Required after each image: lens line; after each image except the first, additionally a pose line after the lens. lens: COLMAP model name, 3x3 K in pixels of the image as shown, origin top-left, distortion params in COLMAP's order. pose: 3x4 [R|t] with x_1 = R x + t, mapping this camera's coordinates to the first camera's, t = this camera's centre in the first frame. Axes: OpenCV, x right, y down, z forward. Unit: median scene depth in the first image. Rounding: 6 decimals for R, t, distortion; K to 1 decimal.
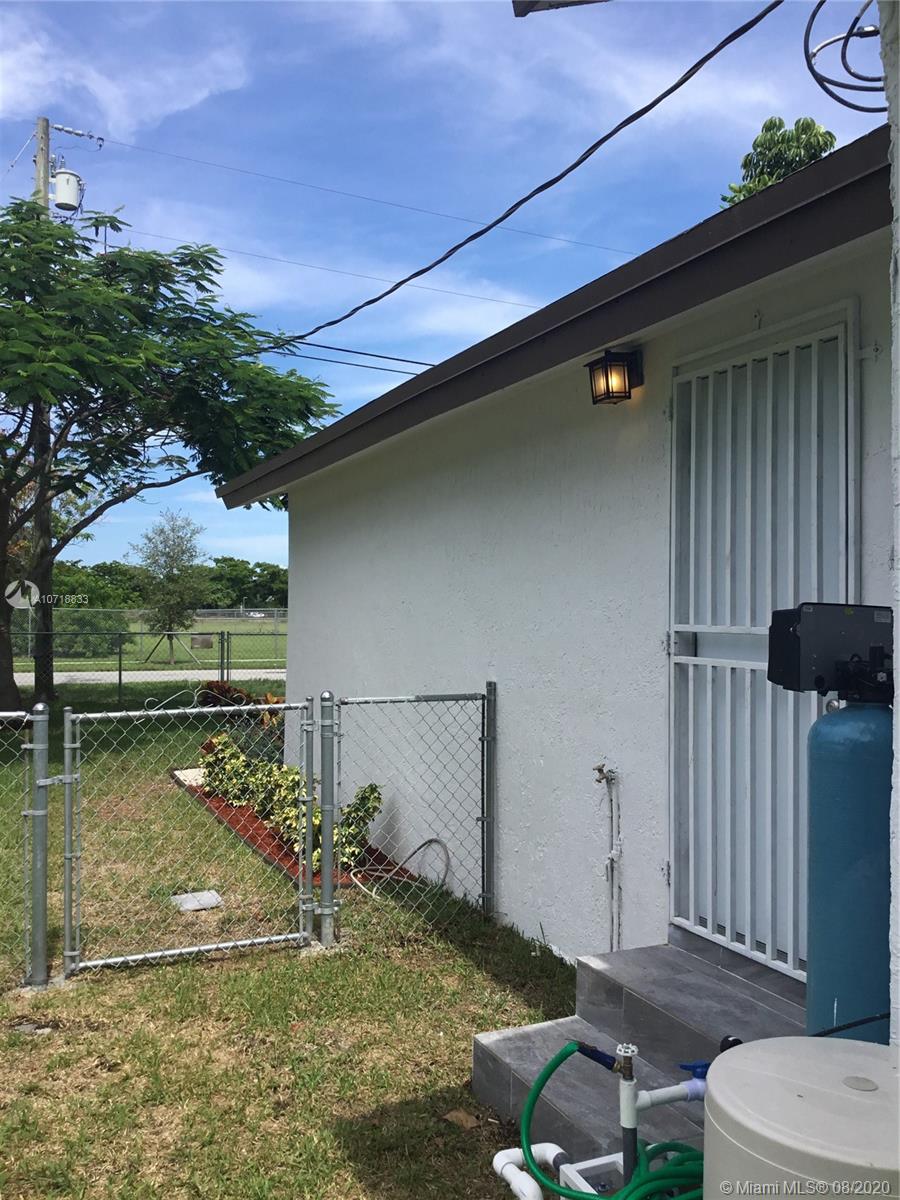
lens RADIAL K [[1065.9, 0, 454.0], [0, 1065.9, 603.8], [0, 0, 1]] dist [0.035570, -0.001643]
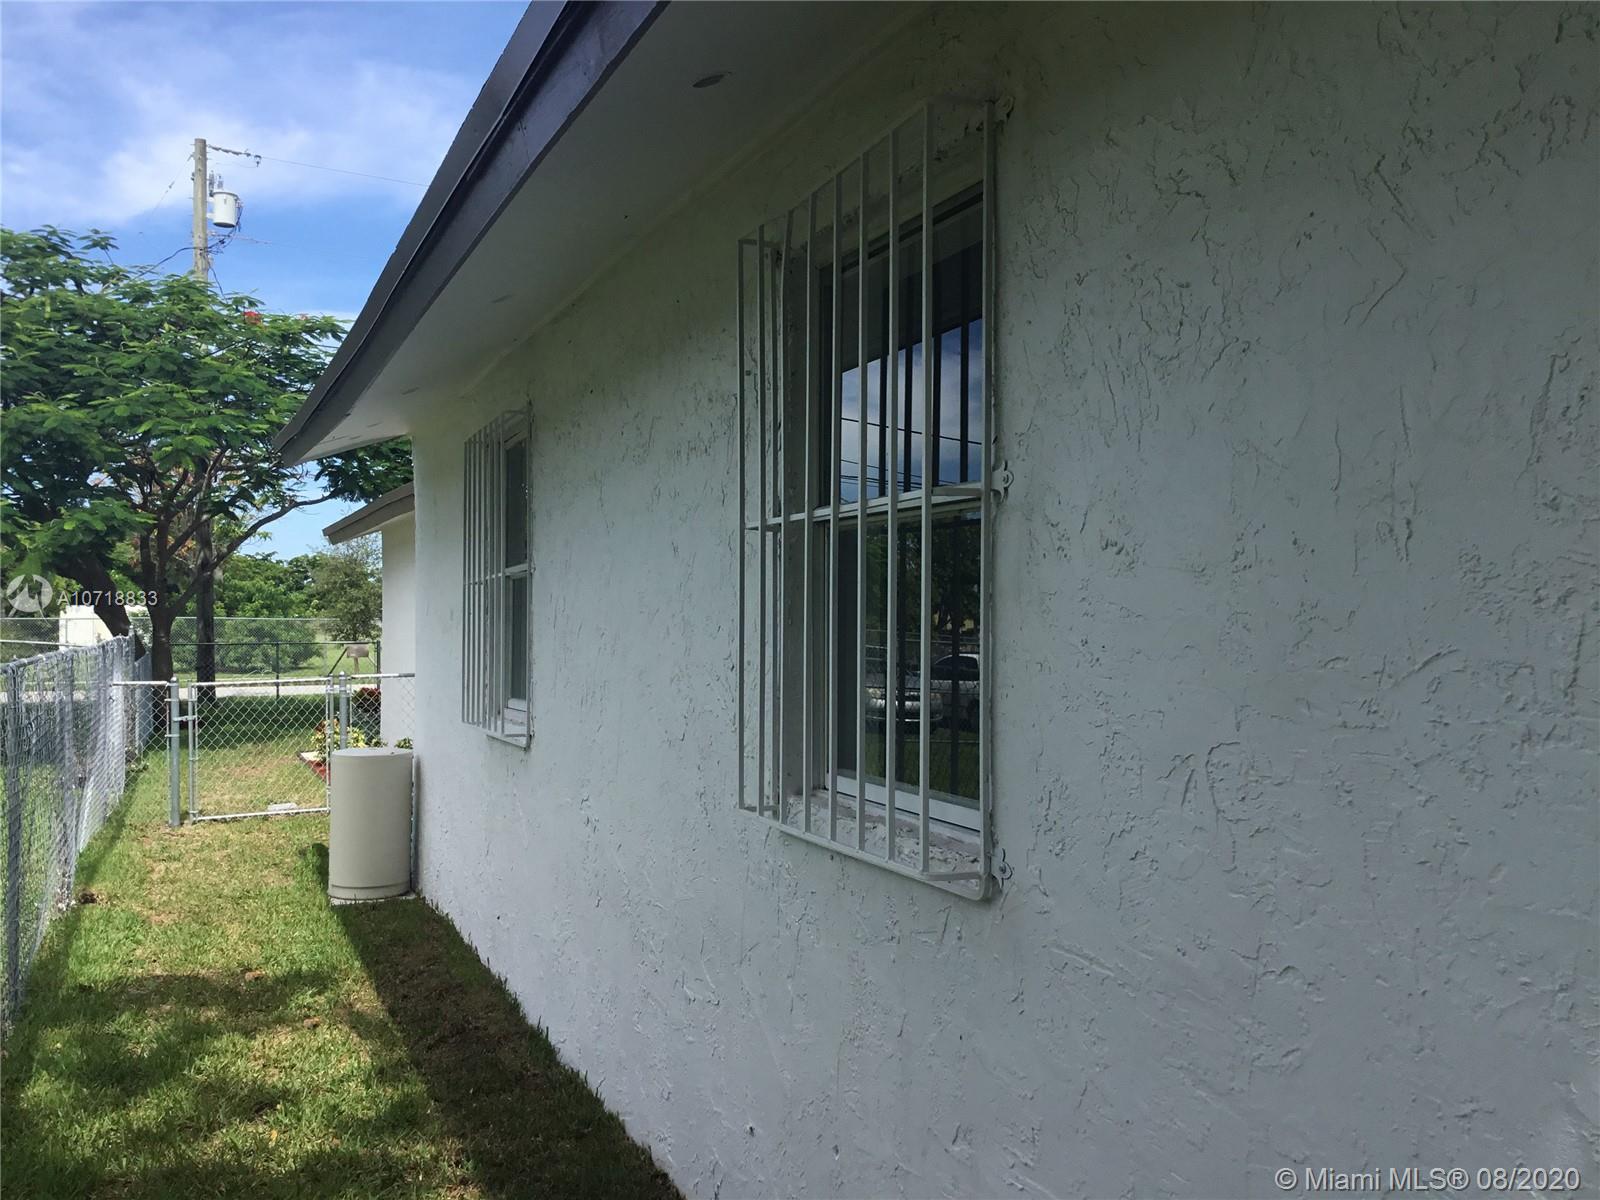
lens RADIAL K [[1426.1, 0, 794.6], [0, 1426.1, 598.1], [0, 0, 1]] dist [0.050590, -0.048685]
pose [[0.999878, -0.012756, 0.009029, 0.160621], [0.012780, 0.999915, -0.002611, -0.005903], [-0.008995, 0.002726, 0.999956, -0.361211]]
